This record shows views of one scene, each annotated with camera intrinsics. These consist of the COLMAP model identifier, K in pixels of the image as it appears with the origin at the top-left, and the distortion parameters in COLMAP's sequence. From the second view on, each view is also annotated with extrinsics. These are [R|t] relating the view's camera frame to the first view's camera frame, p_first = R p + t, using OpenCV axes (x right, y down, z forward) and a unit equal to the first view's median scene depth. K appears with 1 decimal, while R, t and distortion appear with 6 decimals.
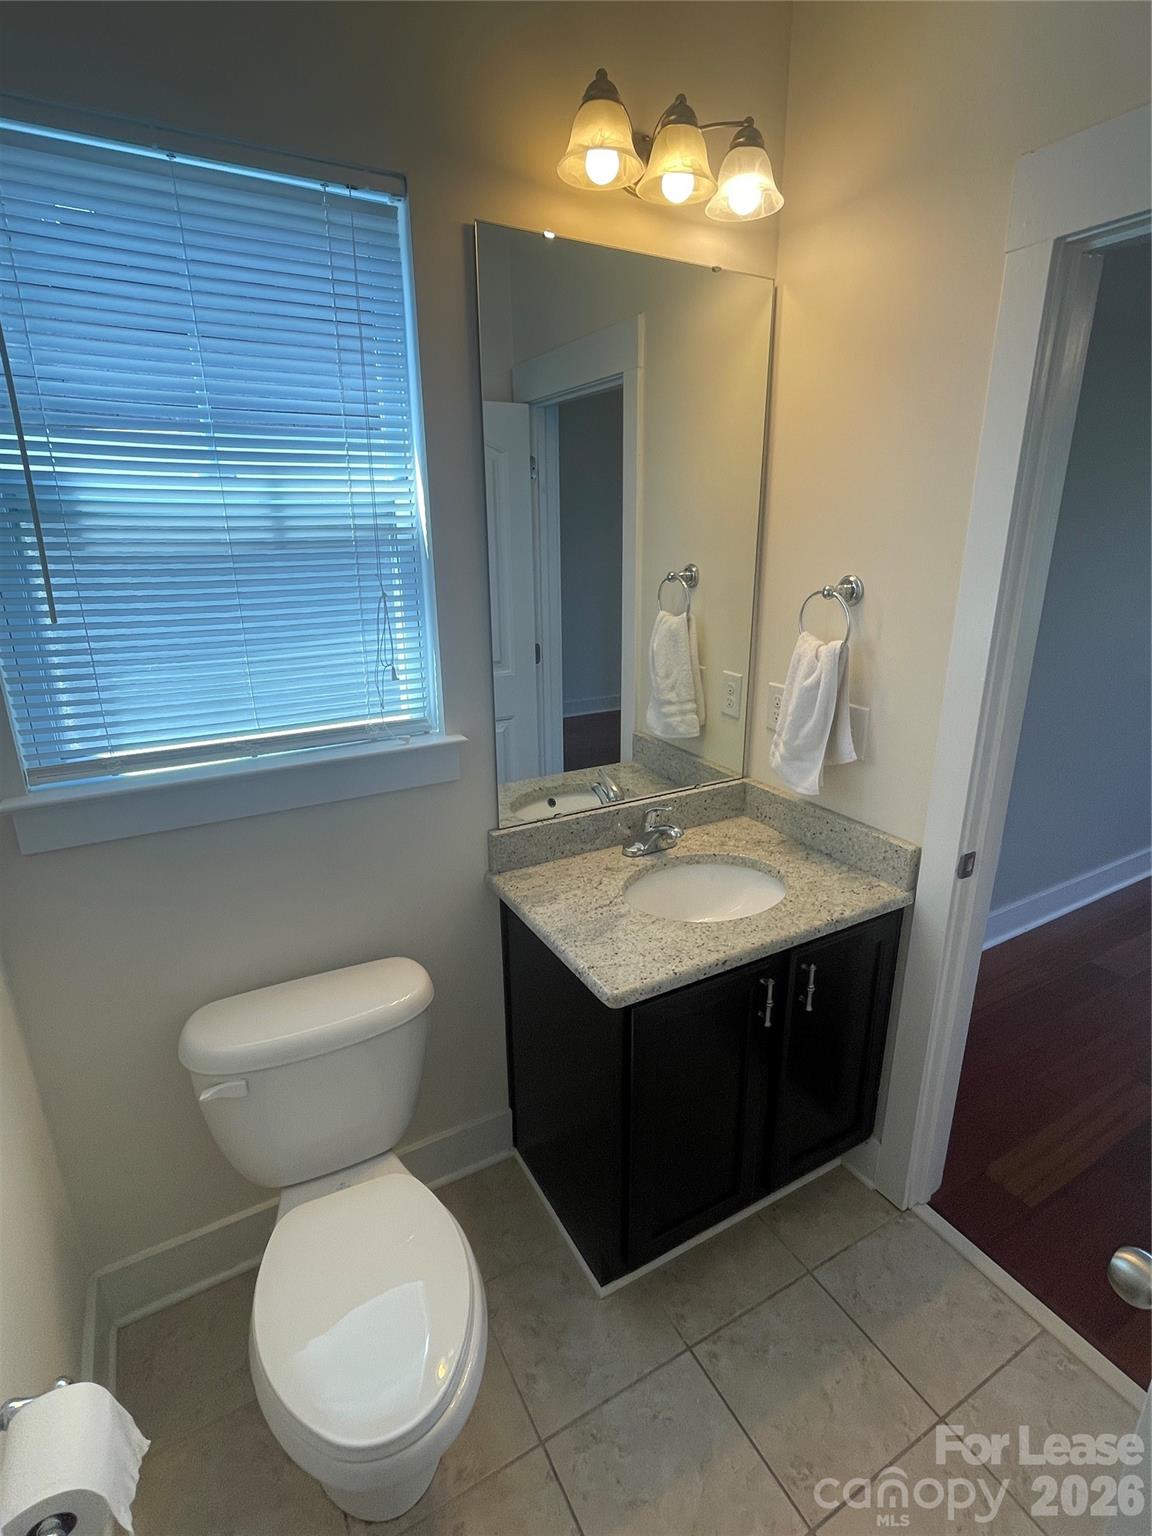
lens RADIAL K [[750.5, 0, 575.6], [0, 750.5, 765.2], [0, 0, 1]] dist [-0.001968, -0.000099]
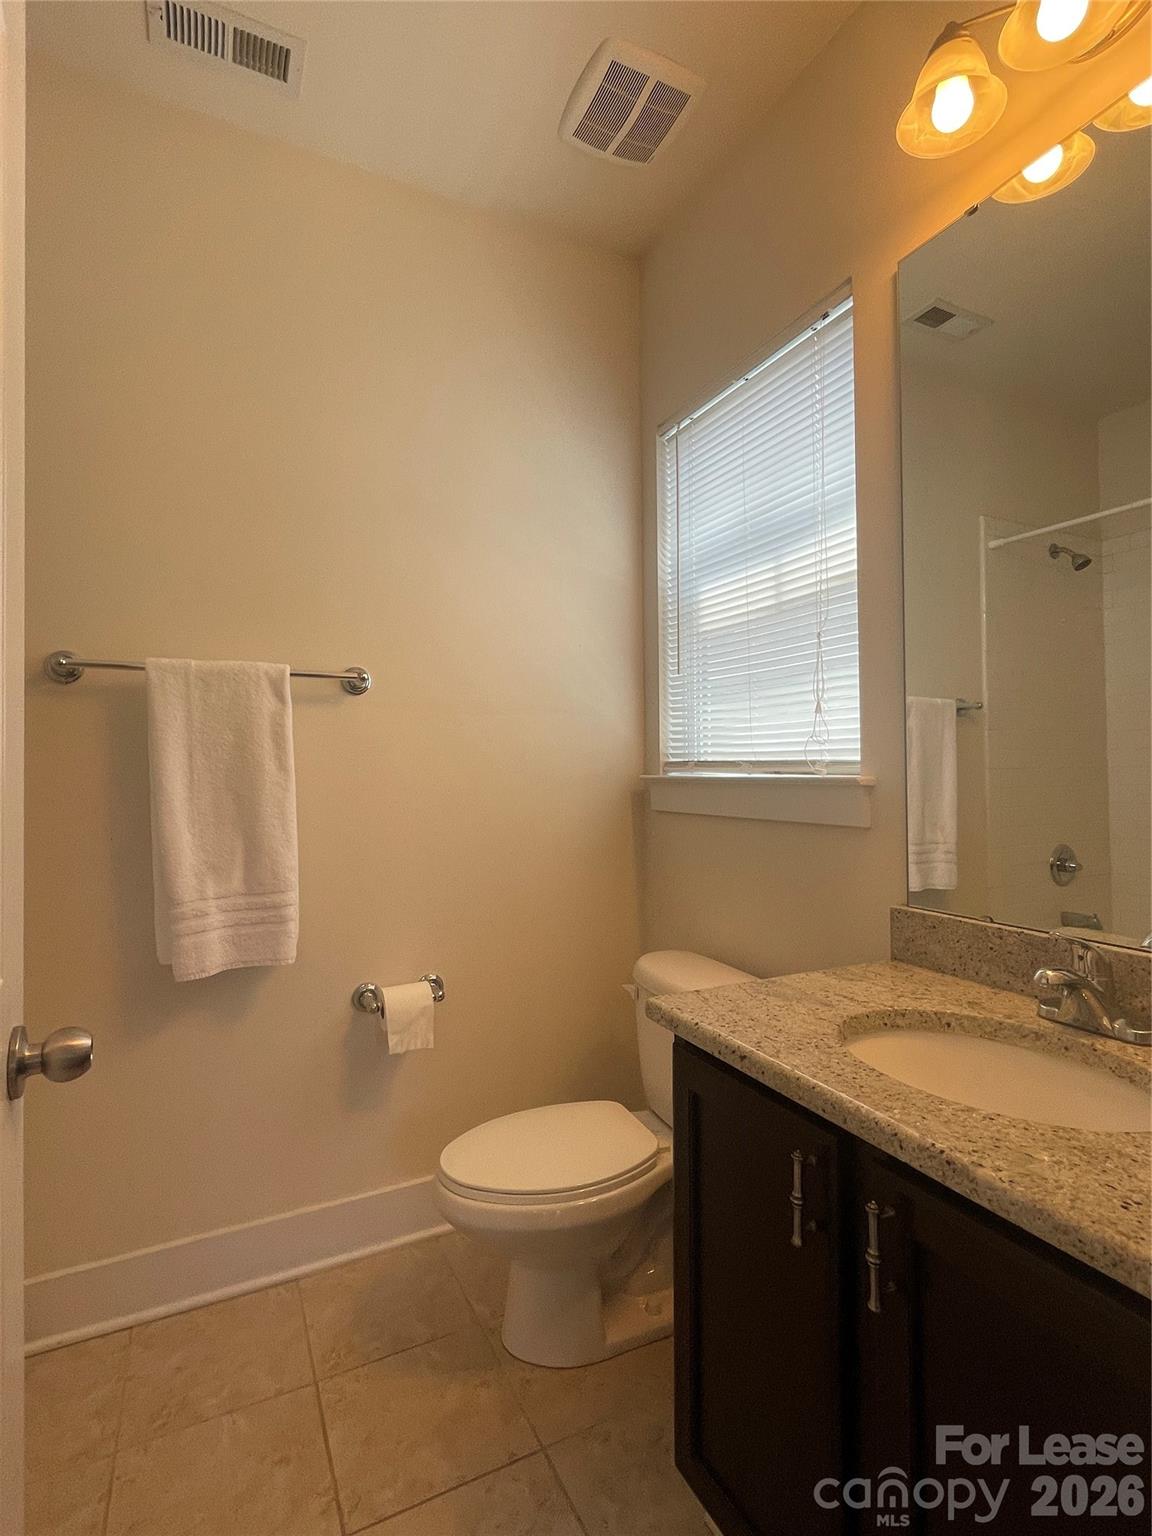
lens RADIAL K [[750.5, 0, 572.9], [0, 750.5, 767.2], [0, 0, 1]] dist [-0.001968, -0.000099]
pose [[-0.055007, 0.003264, -0.998481, 0.803890], [-0.300430, 0.953601, 0.019668, 0.039988], [0.952216, 0.301055, -0.051474, 0.731878]]
